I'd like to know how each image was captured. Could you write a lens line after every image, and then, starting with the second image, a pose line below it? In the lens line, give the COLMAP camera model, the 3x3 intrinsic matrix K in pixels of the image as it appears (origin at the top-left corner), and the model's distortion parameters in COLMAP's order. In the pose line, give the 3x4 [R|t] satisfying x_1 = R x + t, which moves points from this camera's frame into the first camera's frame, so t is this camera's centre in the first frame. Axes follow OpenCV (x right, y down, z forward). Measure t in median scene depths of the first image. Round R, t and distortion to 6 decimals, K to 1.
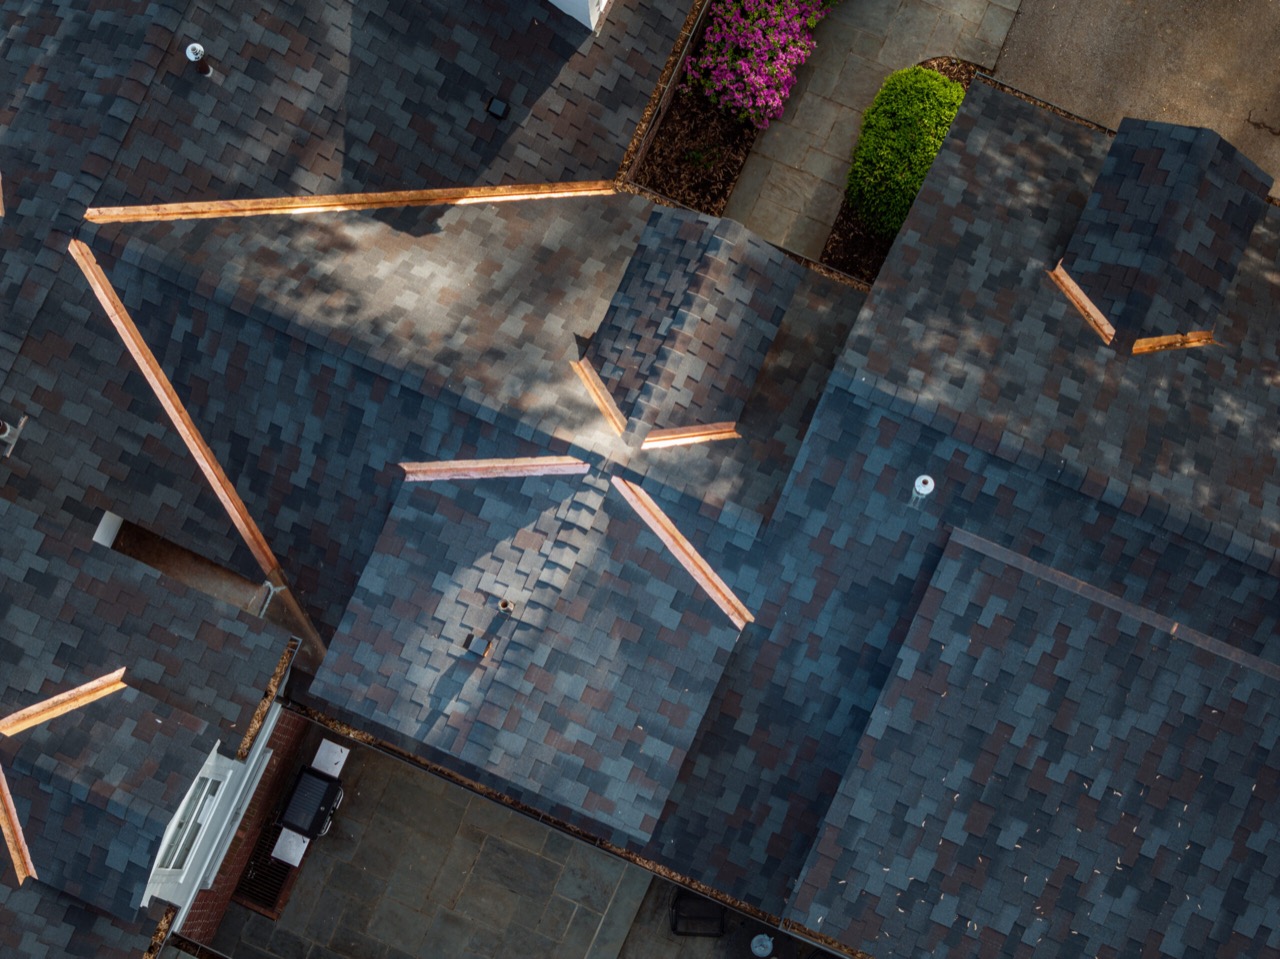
lens RADIAL K [[2617.4, 0, 640.0], [0, 2617.4, 479.5], [0, 0, 1]] dist [-0.155881, 1.151345]
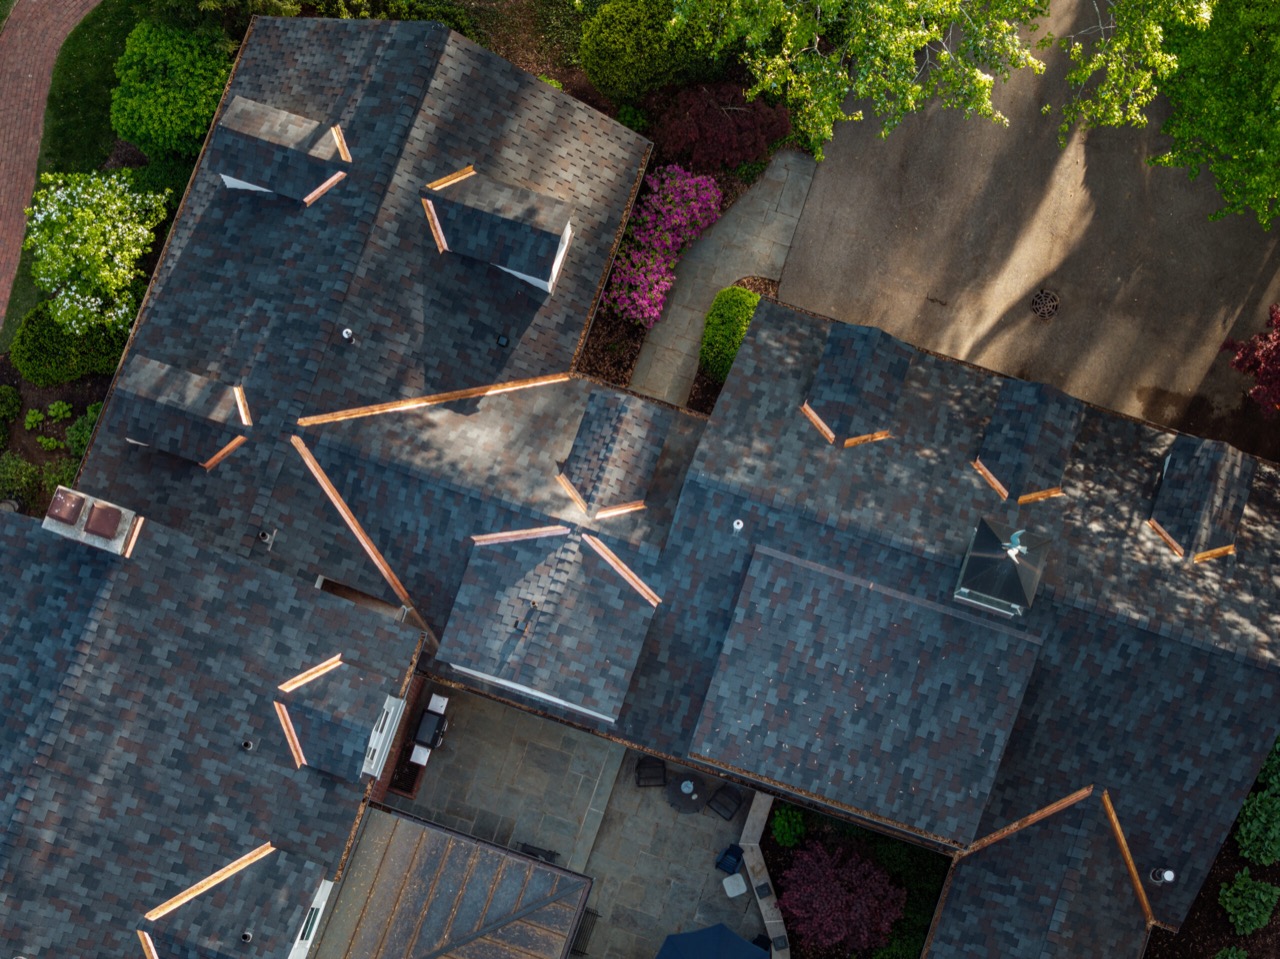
lens RADIAL K [[2617.4, 0, 640.0], [0, 2617.4, 479.5], [0, 0, 1]] dist [-0.155881, 1.151345]
pose [[0.996075, -0.086779, 0.017465, 0.001698], [0.087111, 0.996012, -0.019282, -0.000141], [-0.015722, 0.020728, 0.999662, -0.934078]]
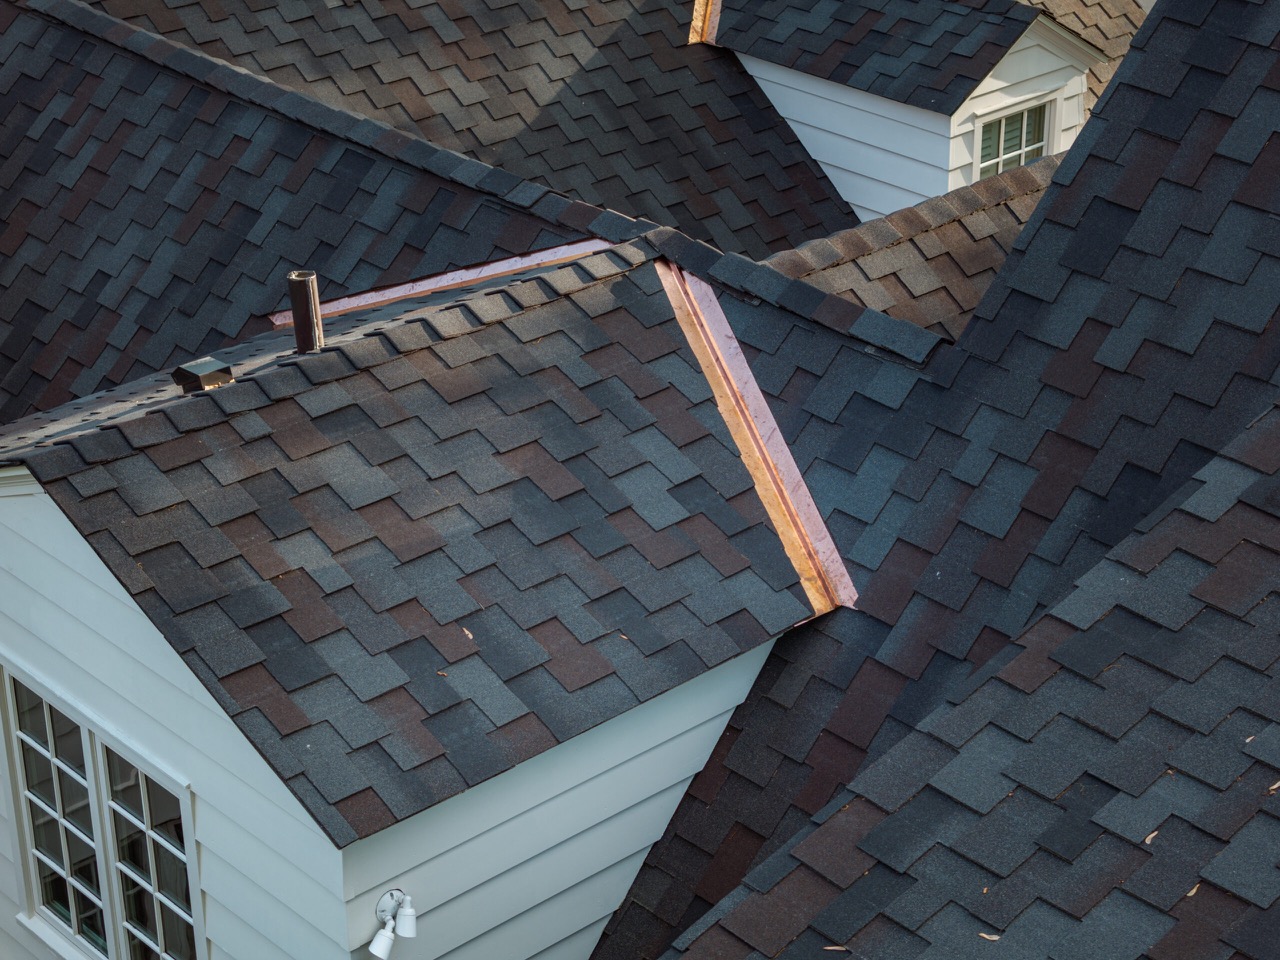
lens RADIAL K [[2617.4, 0, 640.0], [0, 2617.4, 480.0], [0, 0, 1]] dist [-0.155881, 1.151345]
pose [[0.917759, 0.185187, -0.351318, 0.147137], [-0.393039, 0.550304, -0.736672, 0.342489], [0.056910, 0.814169, 0.577832, 0.757918]]
